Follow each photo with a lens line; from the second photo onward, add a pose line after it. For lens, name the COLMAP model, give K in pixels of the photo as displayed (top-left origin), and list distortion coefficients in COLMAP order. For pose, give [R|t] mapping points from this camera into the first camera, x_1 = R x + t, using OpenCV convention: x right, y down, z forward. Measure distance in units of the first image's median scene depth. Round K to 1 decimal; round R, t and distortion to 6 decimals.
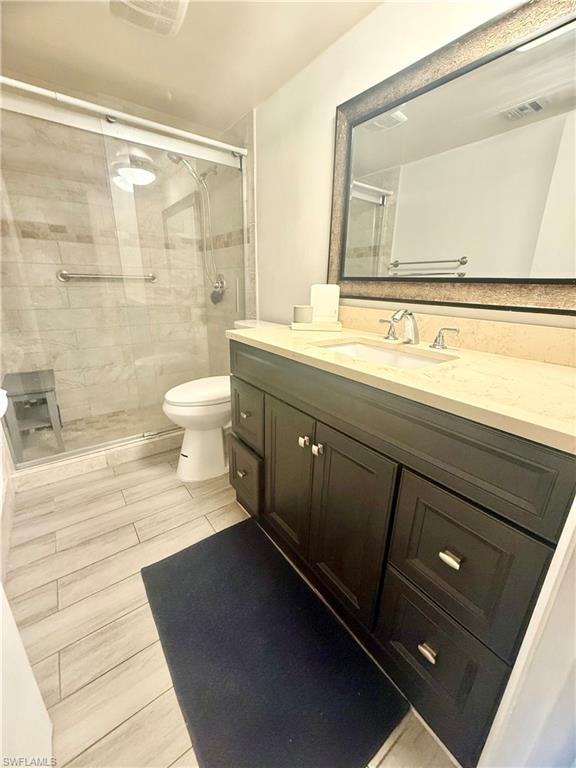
lens RADIAL K [[306.7, 0, 283.0], [0, 306.7, 380.1], [0, 0, 1]] dist [-0.000519, 0.000616]
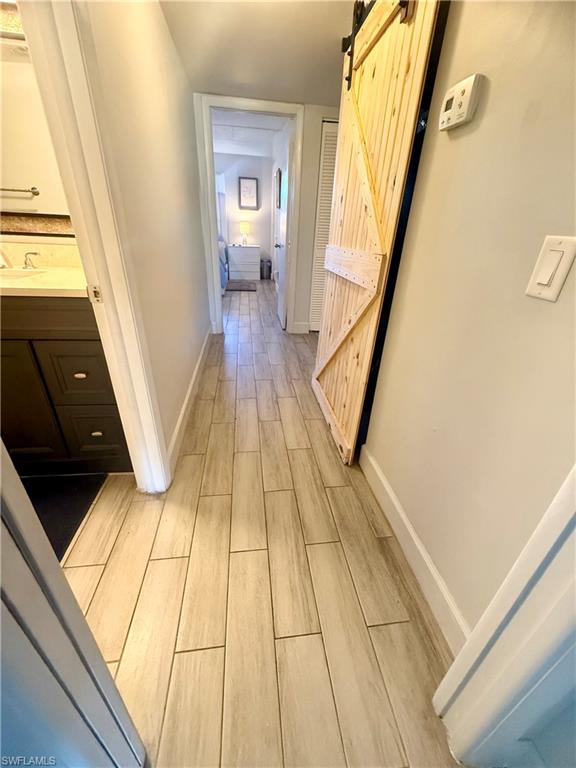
lens RADIAL K [[306.7, 0, 291.2], [0, 306.7, 383.9], [0, 0, 1]] dist [-0.000519, 0.000616]
pose [[0.472208, -0.397856, 0.786594, -0.237626], [0.227992, 0.917109, 0.327003, 0.195700], [-0.851493, 0.024924, 0.523774, -0.733042]]
